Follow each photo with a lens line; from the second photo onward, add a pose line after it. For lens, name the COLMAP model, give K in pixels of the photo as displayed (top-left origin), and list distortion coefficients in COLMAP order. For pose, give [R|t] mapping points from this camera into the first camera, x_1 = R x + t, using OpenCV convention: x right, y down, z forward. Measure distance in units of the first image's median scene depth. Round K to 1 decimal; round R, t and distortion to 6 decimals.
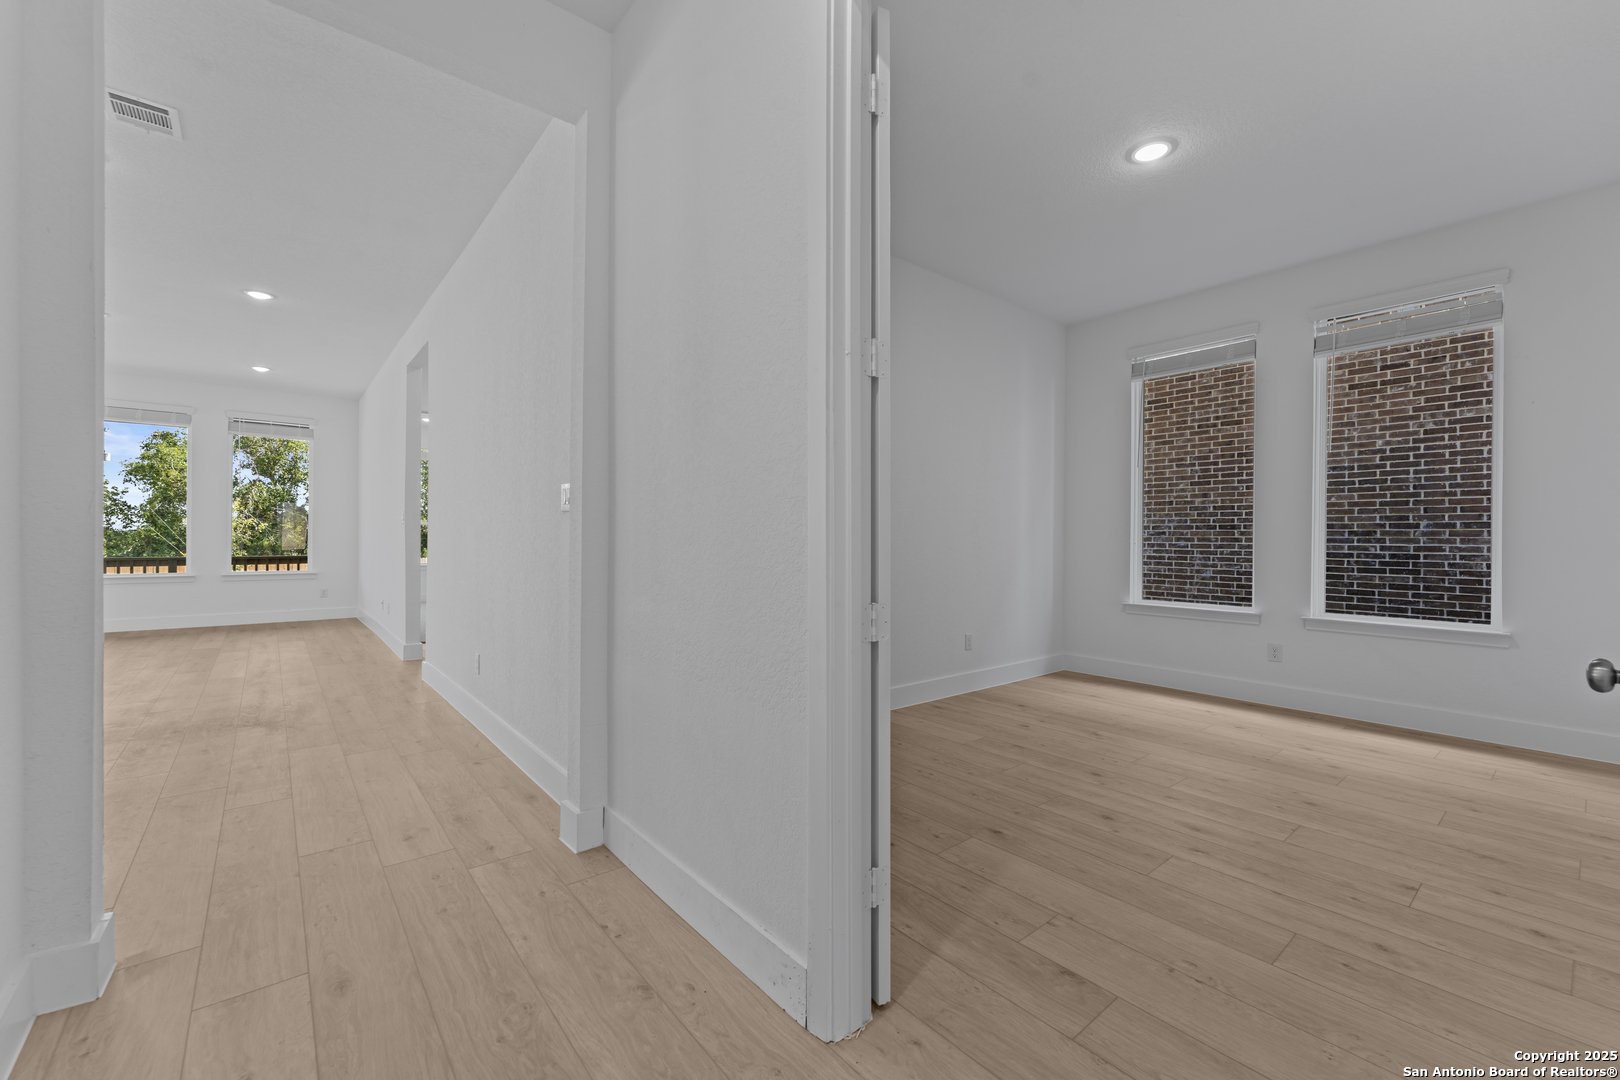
lens RADIAL K [[658.7, 0, 810.0], [0, 658.7, 540.0], [0, 0, 1]] dist [0.000013, 0.000209]
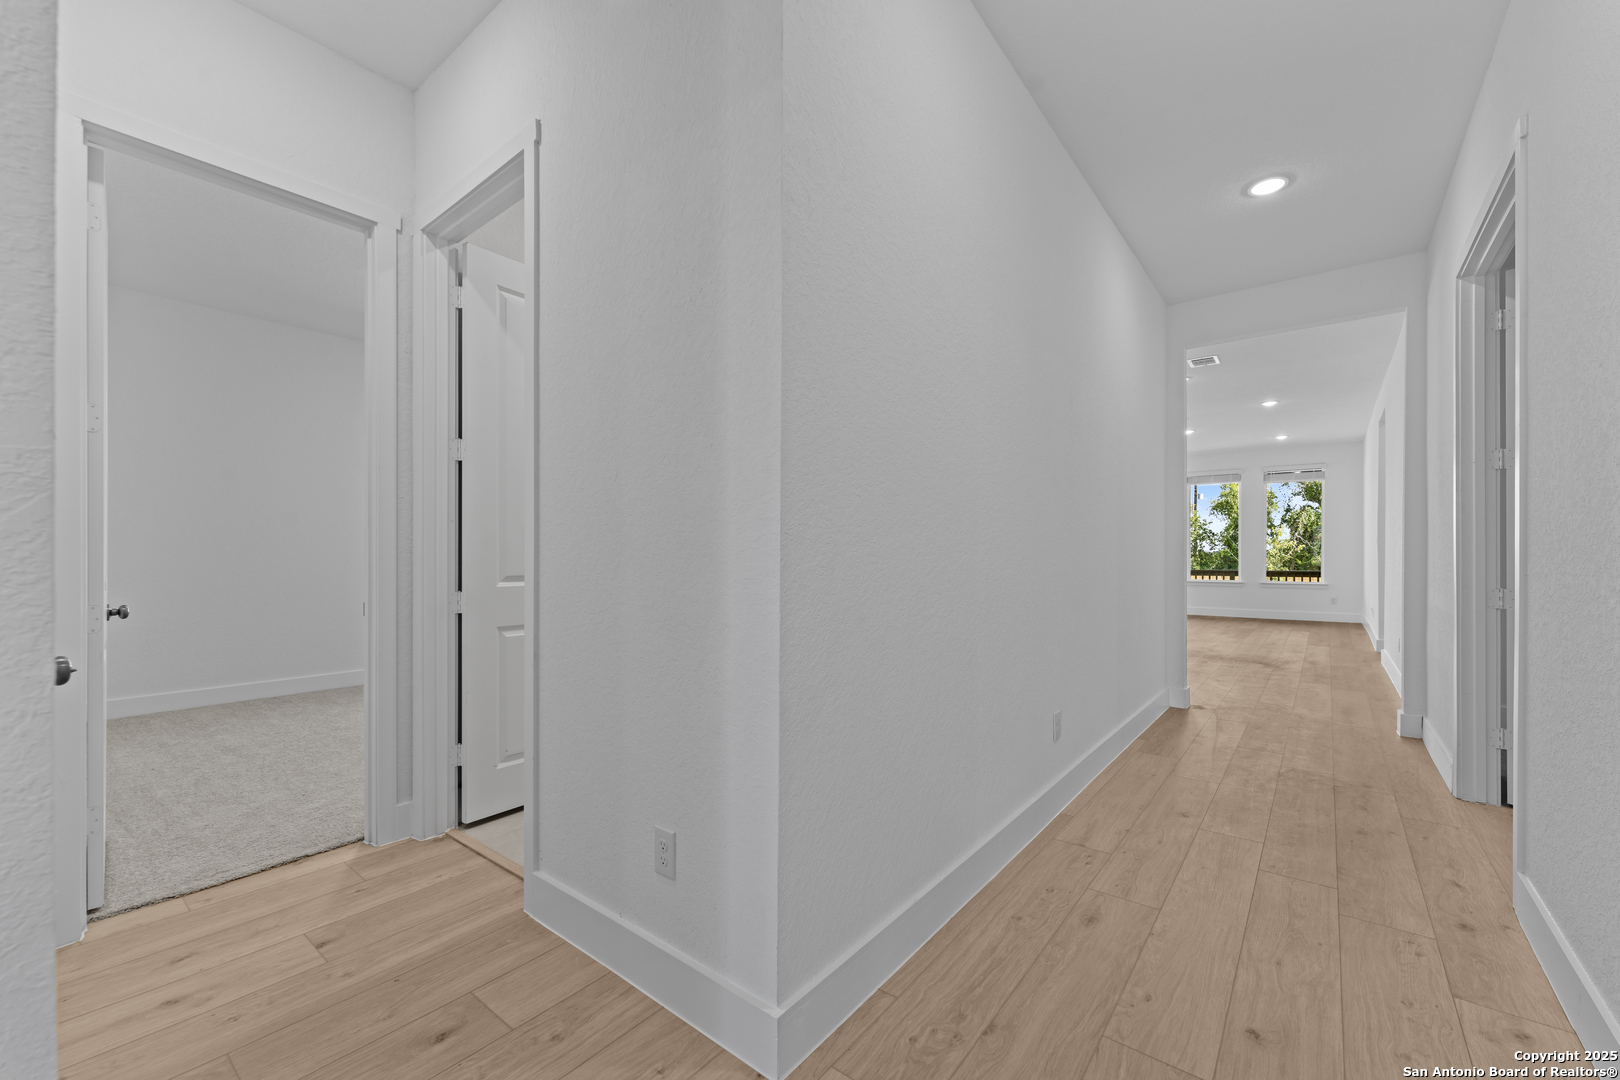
lens RADIAL K [[648.5, 0, 808.7], [0, 648.5, 557.0], [0, 0, 1]] dist [-0.000284, -0.000099]
pose [[0.207309, -0.003361, -0.978270, 0.948924], [-0.000678, 0.999993, -0.003579, 0.008893], [0.978275, 0.001405, 0.207305, -0.841724]]
